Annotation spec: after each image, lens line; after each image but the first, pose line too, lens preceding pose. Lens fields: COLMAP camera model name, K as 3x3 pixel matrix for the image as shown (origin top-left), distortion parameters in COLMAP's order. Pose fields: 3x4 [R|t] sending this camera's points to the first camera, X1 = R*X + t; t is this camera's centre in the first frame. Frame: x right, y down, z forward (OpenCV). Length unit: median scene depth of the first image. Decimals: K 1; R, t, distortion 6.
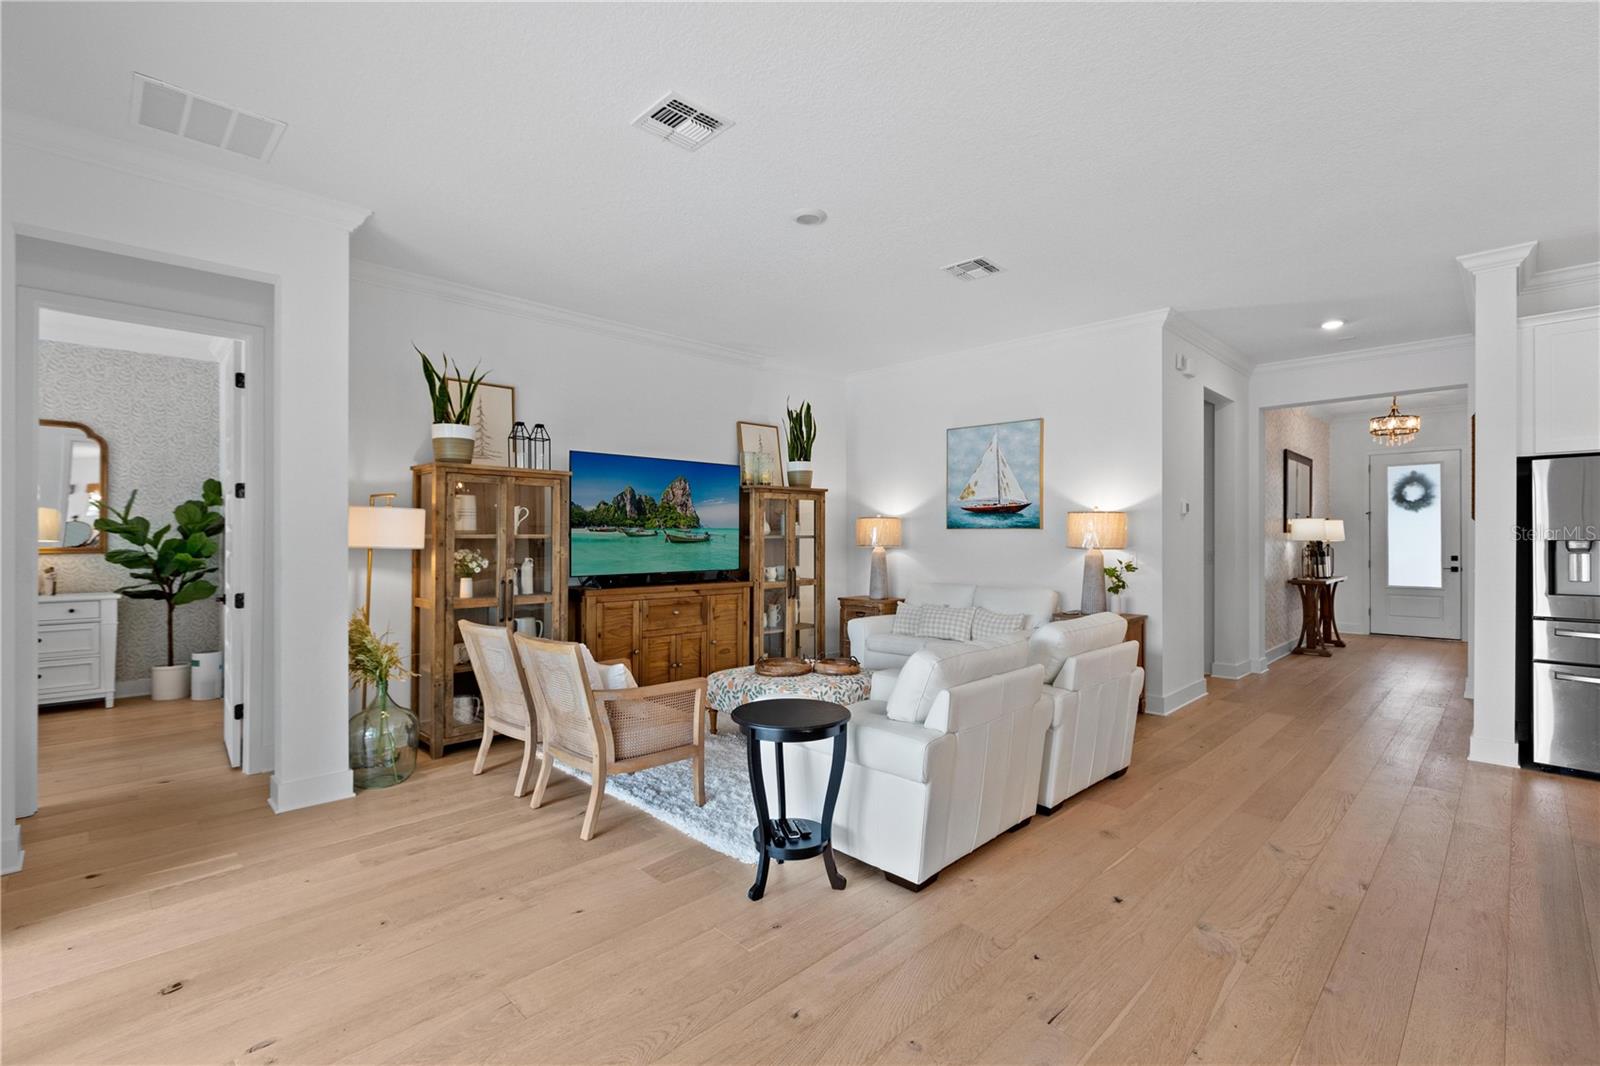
lens RADIAL K [[715.1, 0, 804.3], [0, 715.1, 535.6], [0, 0, 1]] dist [-0.000409, 0.000458]
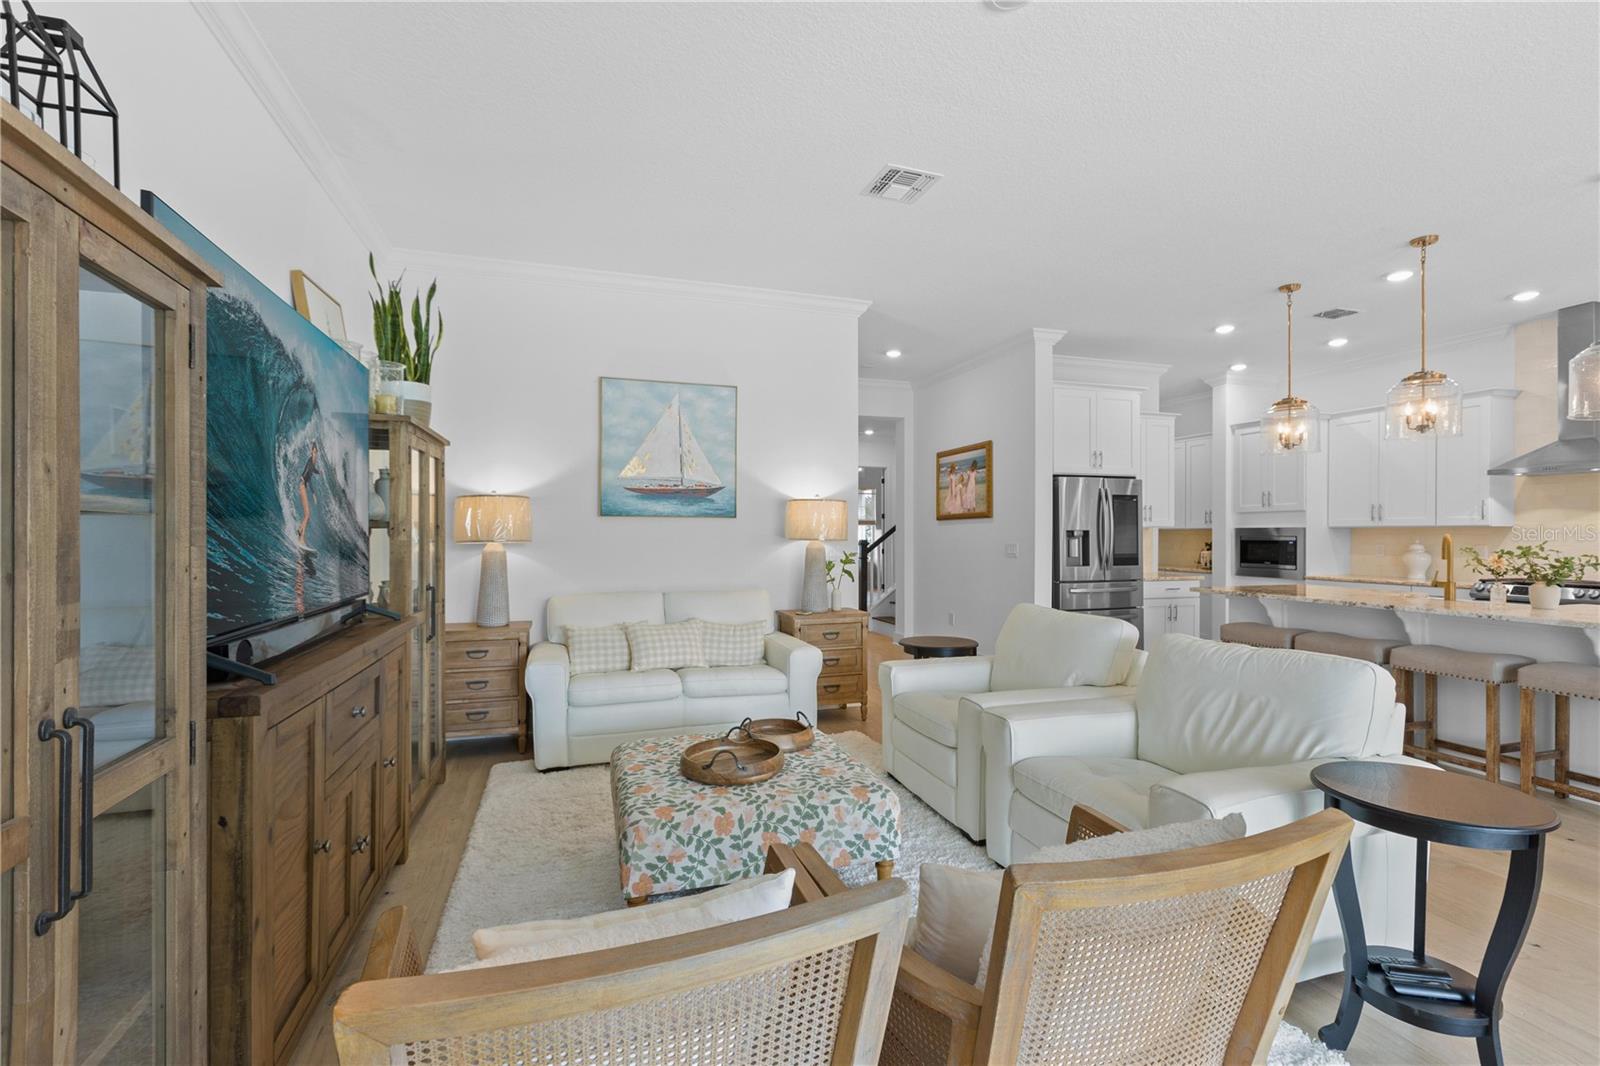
lens RADIAL K [[715.1, 0, 797.8], [0, 715.1, 533.1], [0, 0, 1]] dist [-0.000409, 0.000458]
pose [[0.453608, 0.002804, 0.891197, -0.374130], [0.000960, 0.999993, -0.003635, 0.011088], [-0.891201, 0.002504, 0.453602, 0.542858]]
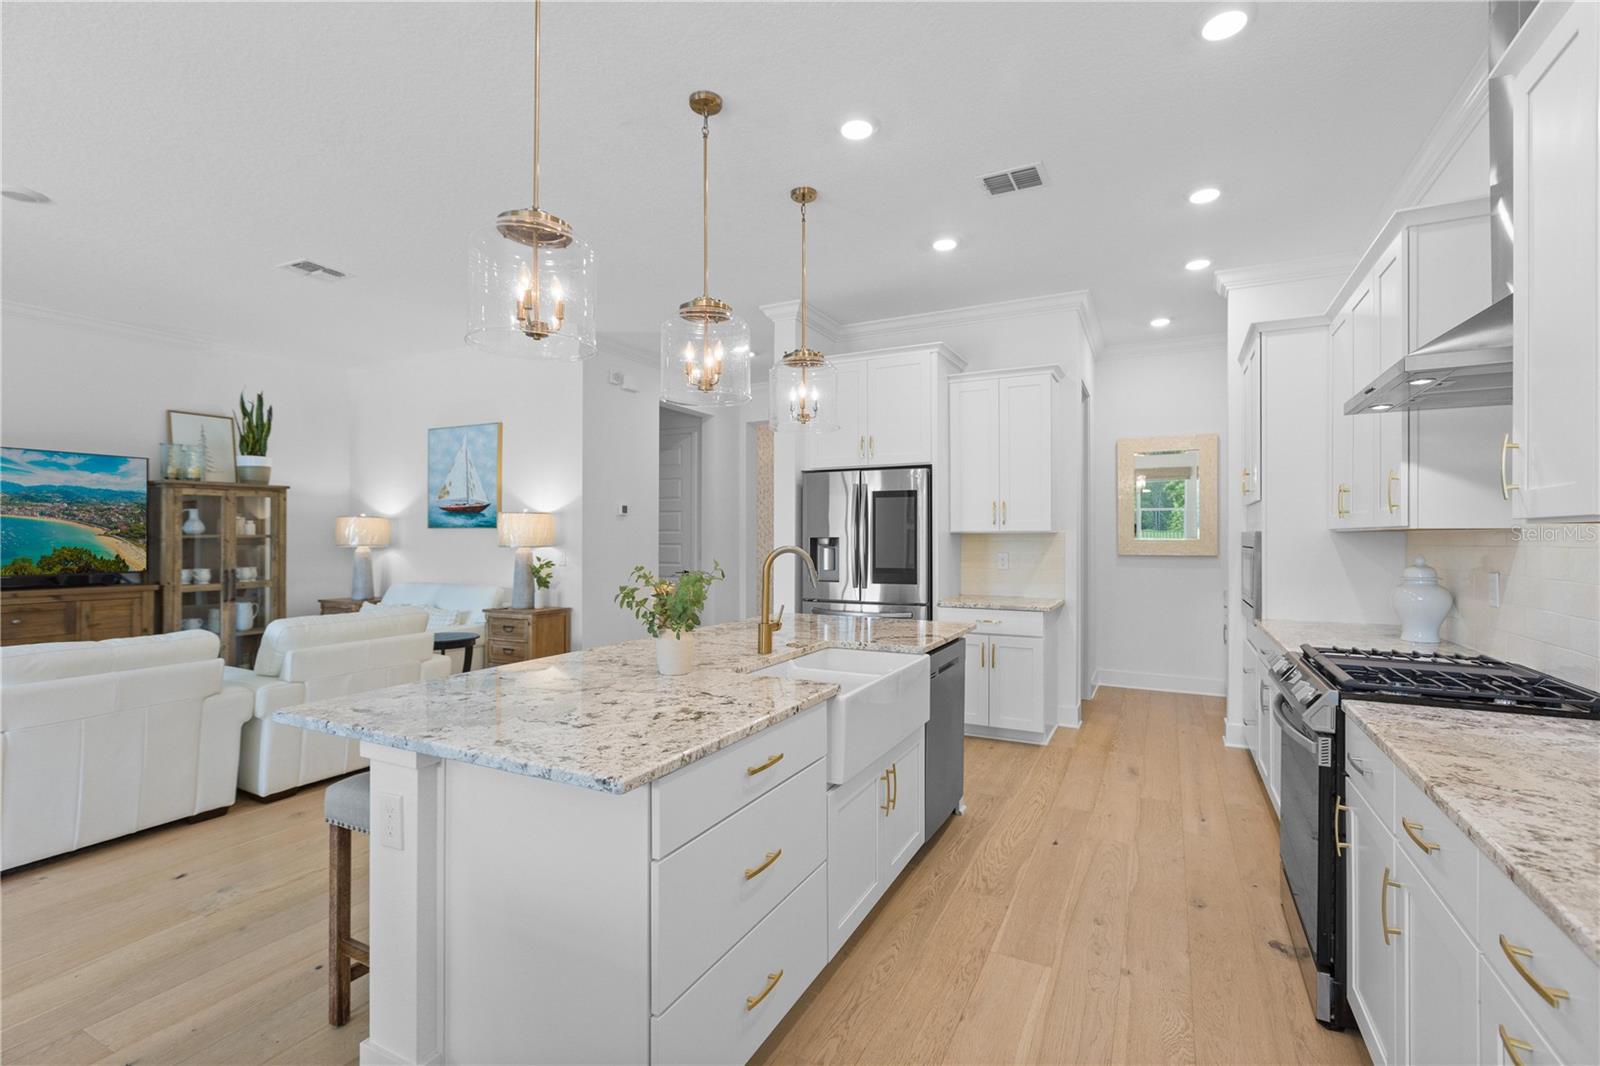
lens RADIAL K [[715.1, 0, 800.0], [0, 715.1, 533.8], [0, 0, 1]] dist [-0.000409, 0.000458]
pose [[0.952039, 0.000266, 0.305977, 0.420945], [0.001083, 0.999990, -0.004238, 0.003302], [-0.305975, 0.004366, 0.952030, -0.124807]]
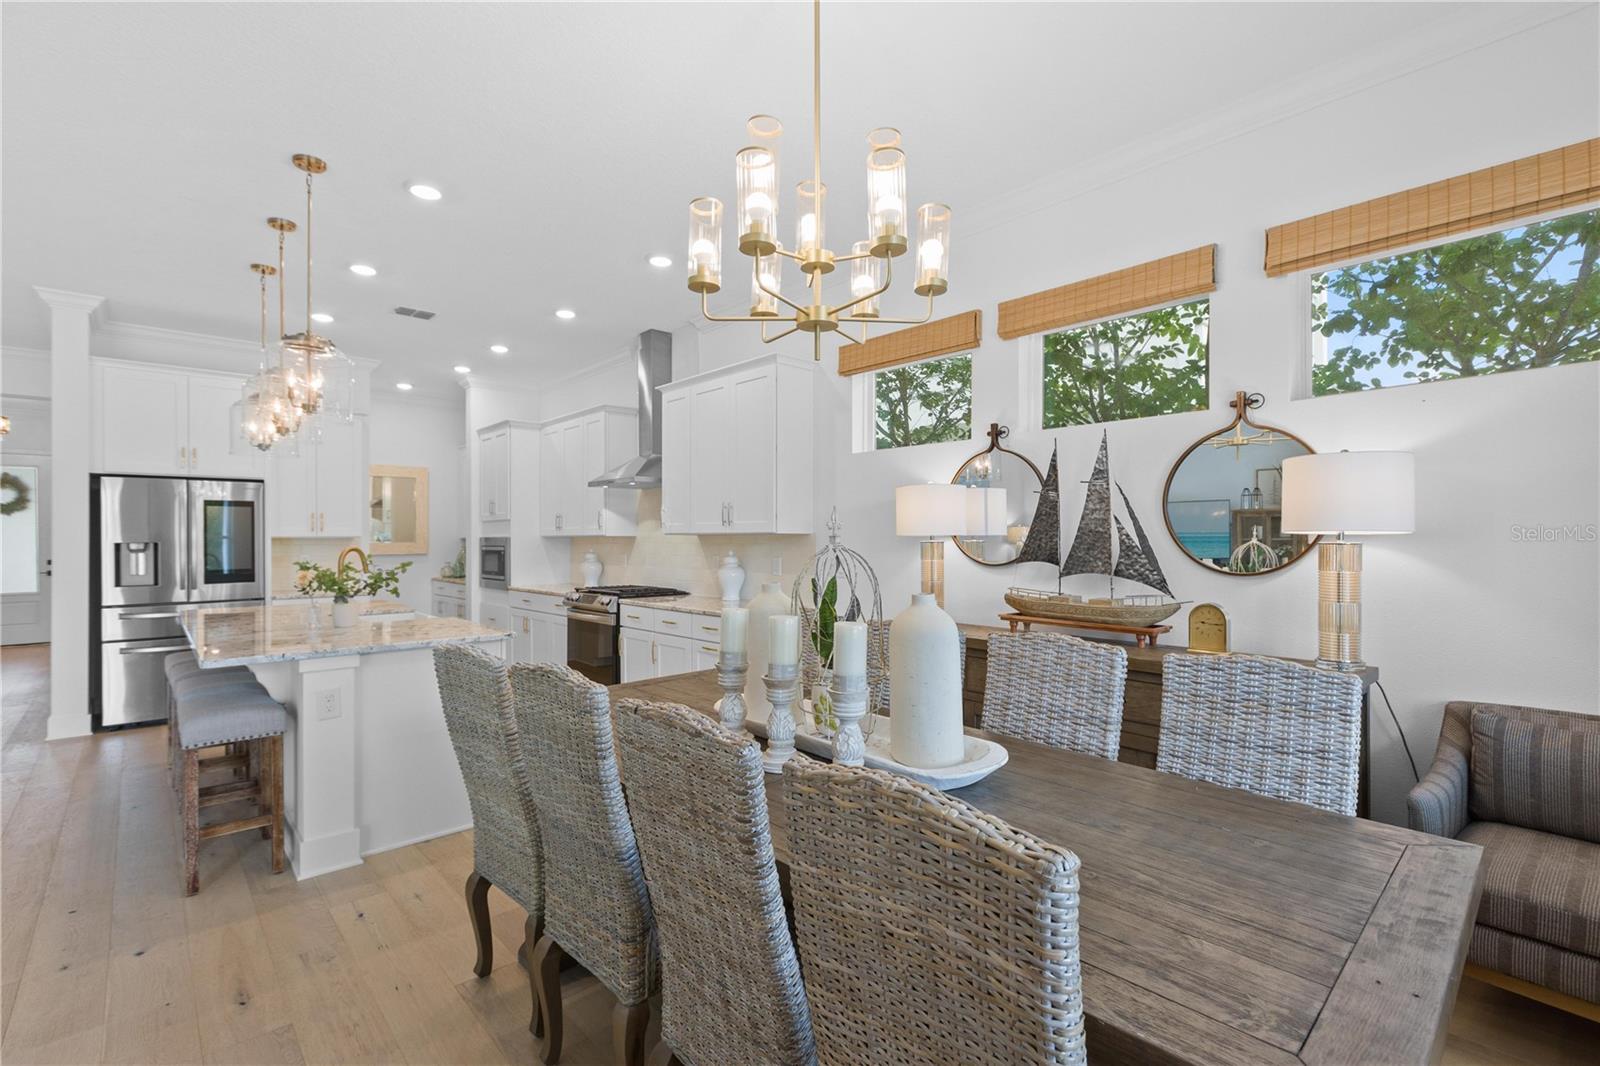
lens RADIAL K [[715.1, 0, 798.6], [0, 715.1, 534.9], [0, 0, 1]] dist [-0.000409, 0.000458]
pose [[0.038770, 0.002742, 0.999244, -0.094856], [0.005323, 0.999981, -0.002950, 0.001717], [-0.999234, 0.005434, 0.038754, -0.146167]]
